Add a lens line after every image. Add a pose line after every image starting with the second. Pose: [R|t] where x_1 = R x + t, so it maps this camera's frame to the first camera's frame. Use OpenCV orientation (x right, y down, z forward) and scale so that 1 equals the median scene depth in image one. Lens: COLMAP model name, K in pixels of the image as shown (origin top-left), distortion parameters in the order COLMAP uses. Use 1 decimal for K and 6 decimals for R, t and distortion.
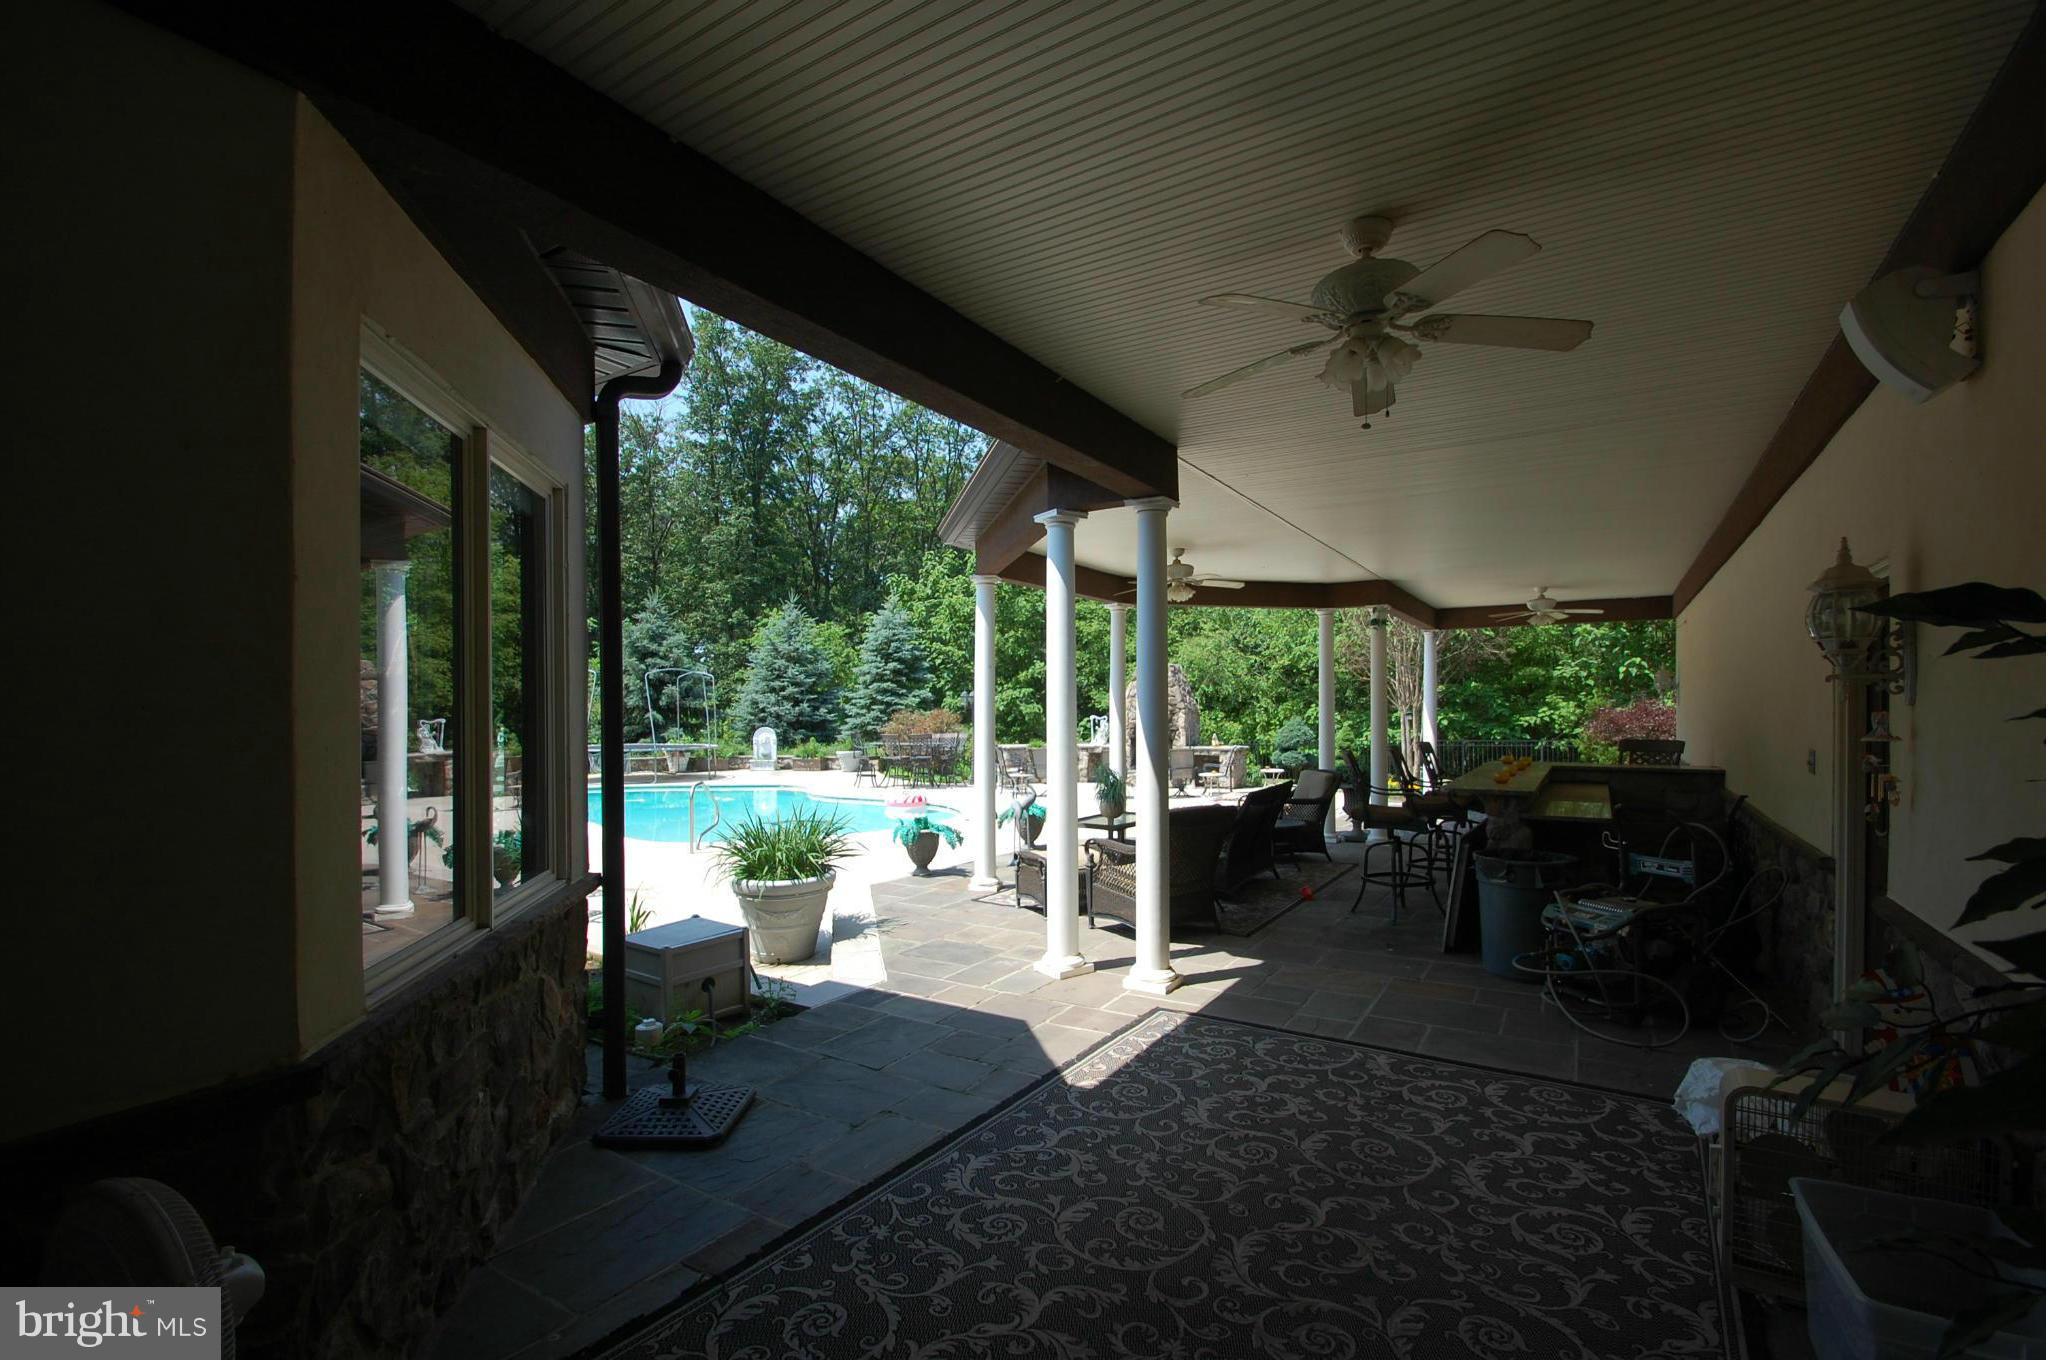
lens RADIAL K [[936.5, 0, 1015.7], [0, 936.5, 727.2], [0, 0, 1]] dist [-0.001235, -0.000221]
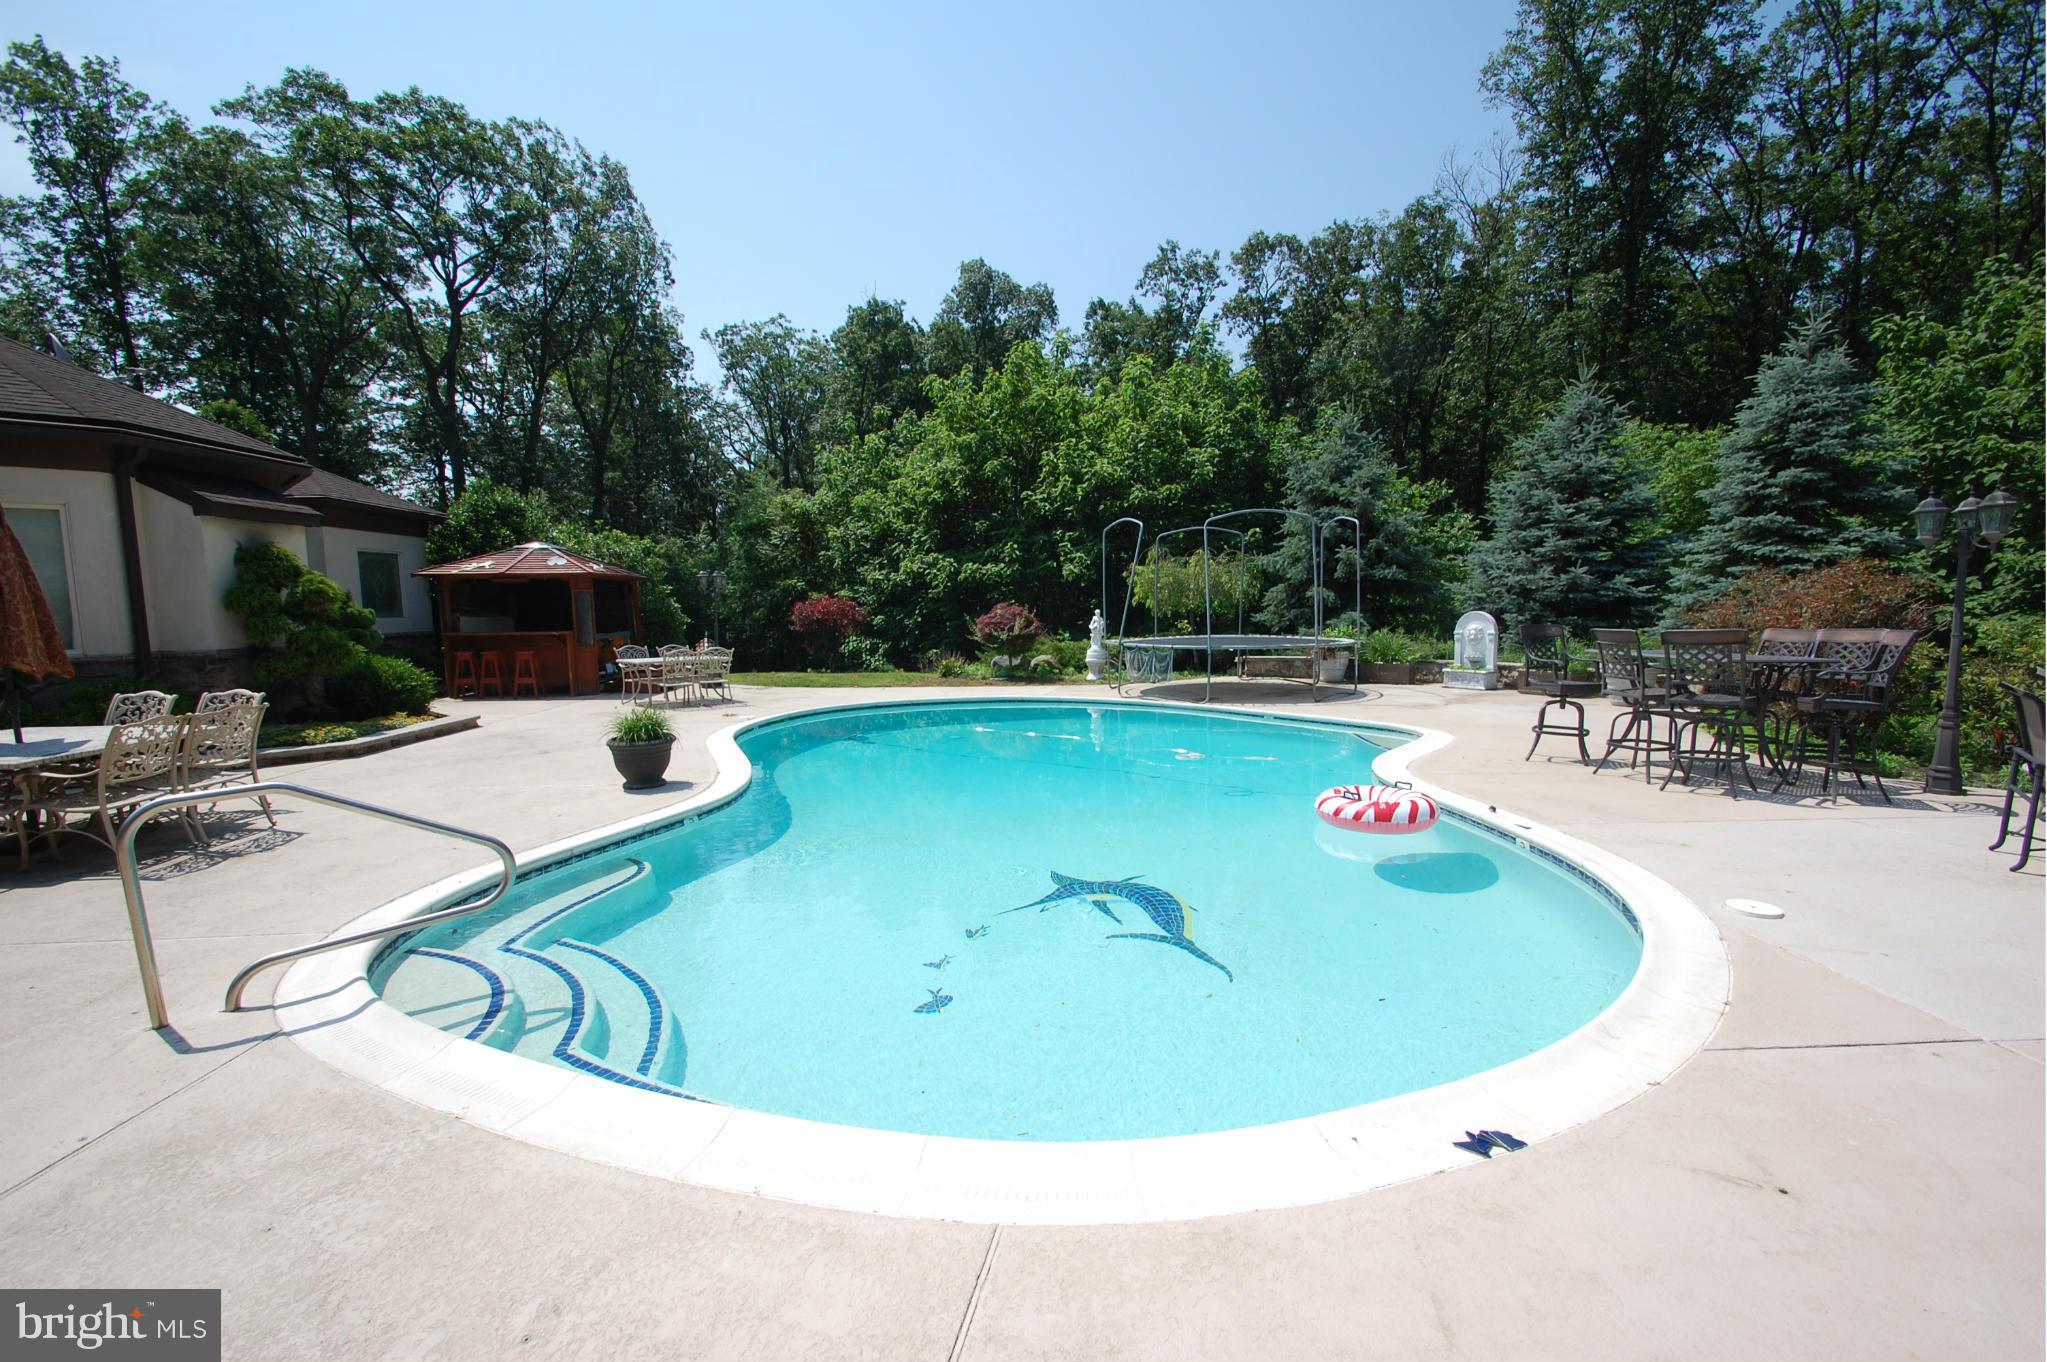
lens RADIAL K [[894.6, 0, 1027.5], [0, 894.6, 713.3], [0, 0, 1]] dist [0.018747, -0.021206]
pose [[0.586654, 0.093123, -0.804466, 0.011185], [-0.005685, 0.993816, 0.110896, 0.002627], [0.809818, -0.060484, 0.583555, 0.445994]]
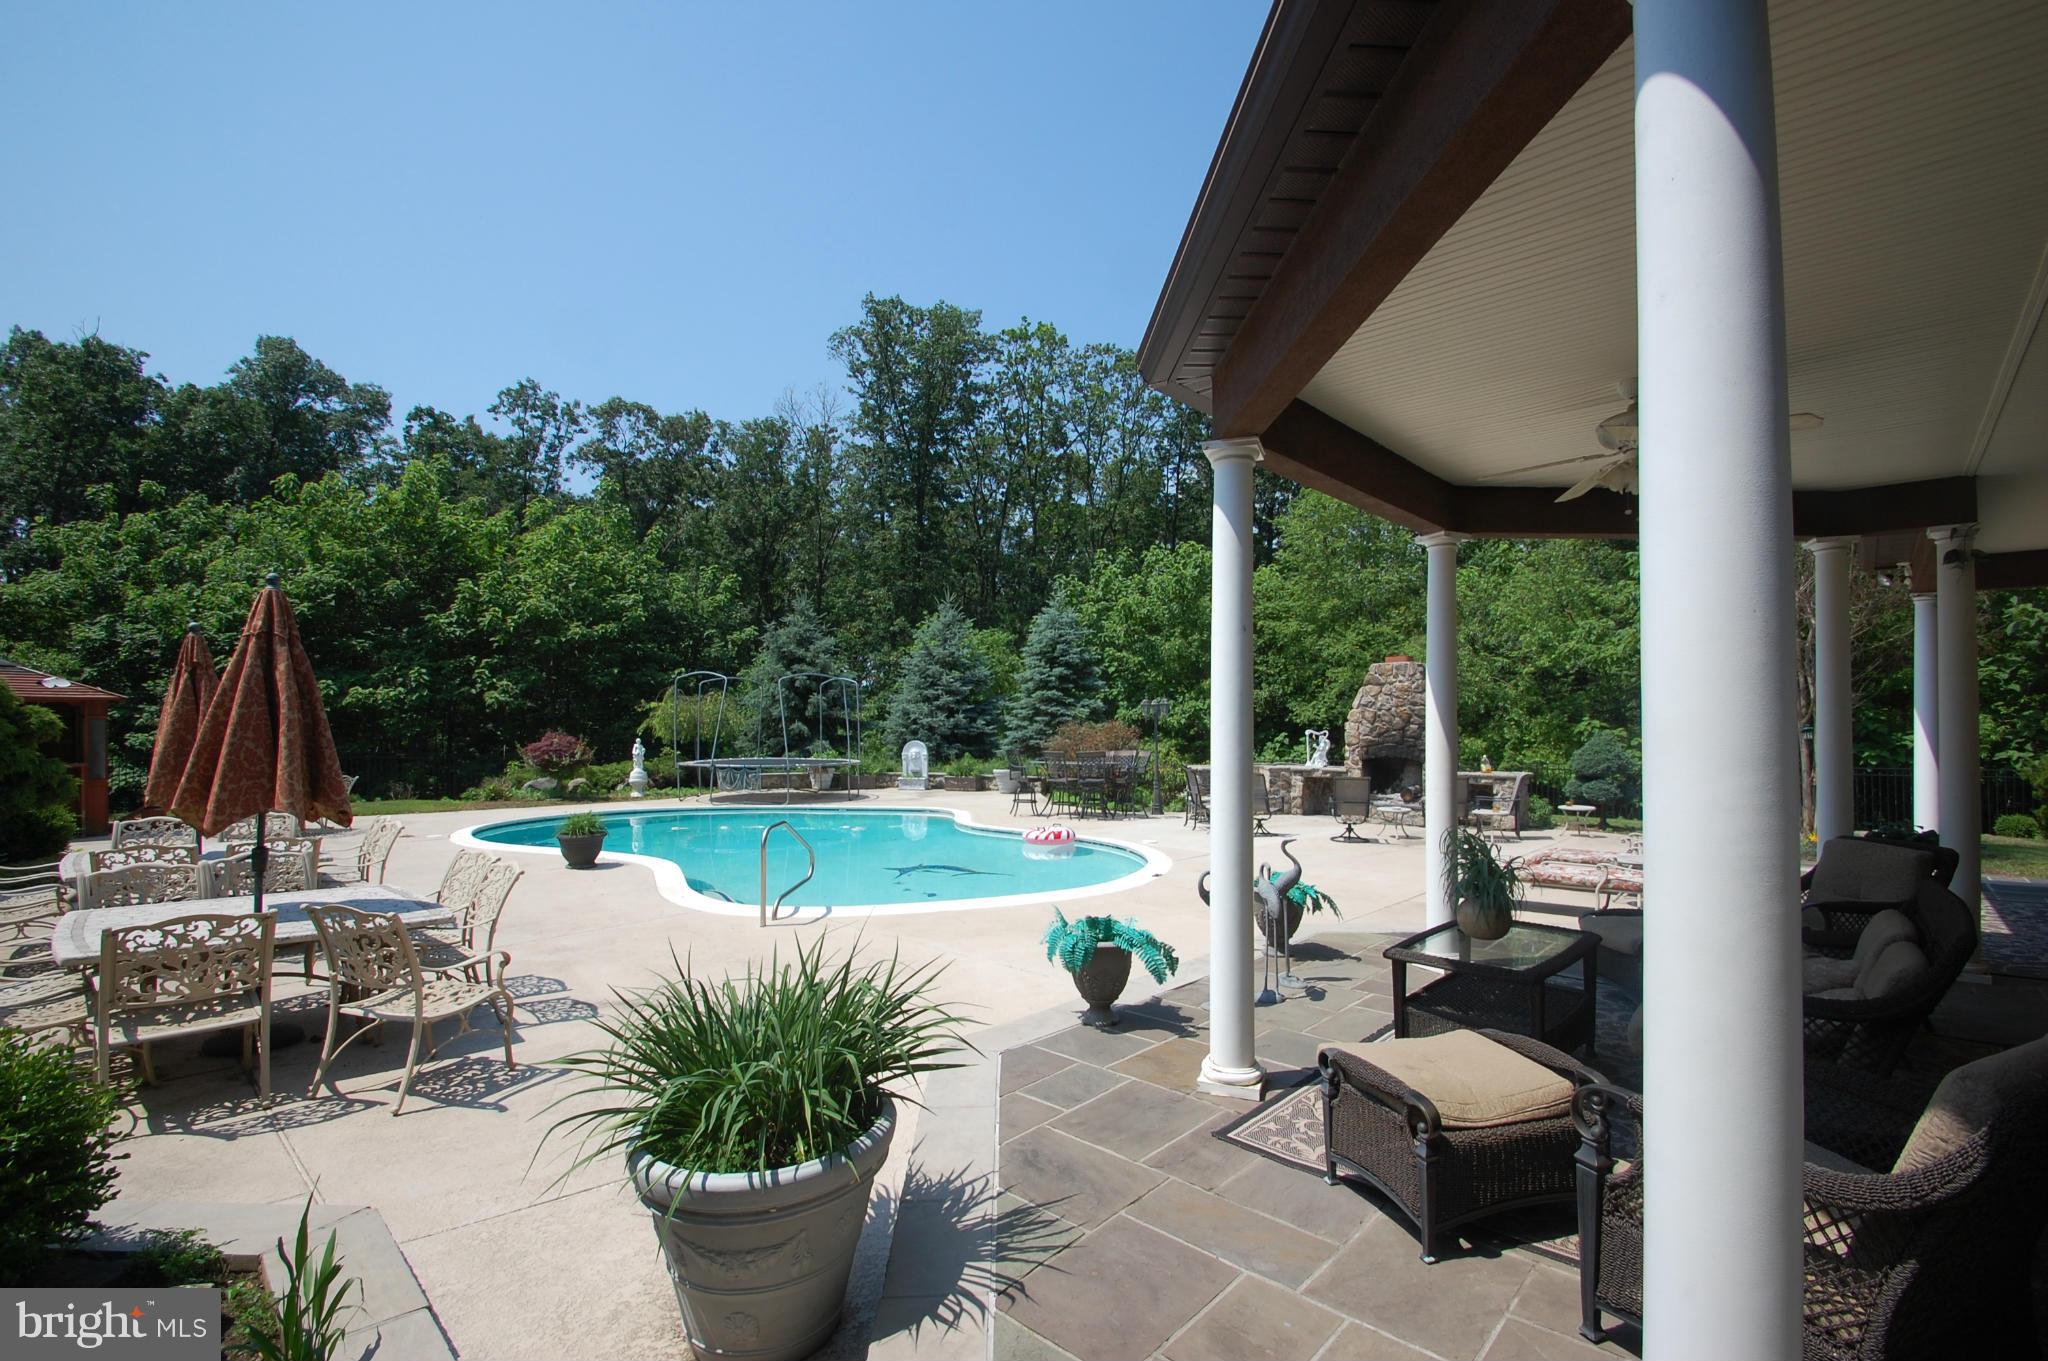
lens RADIAL K [[917.2, 0, 996.3], [0, 917.2, 729.0], [0, 0, 1]] dist [-0.001938, -0.000478]
pose [[0.979824, 0.005420, -0.199787, -0.018124], [-0.007775, 0.999909, -0.011005, -0.002059], [0.199709, 0.012336, 0.979778, 0.157092]]
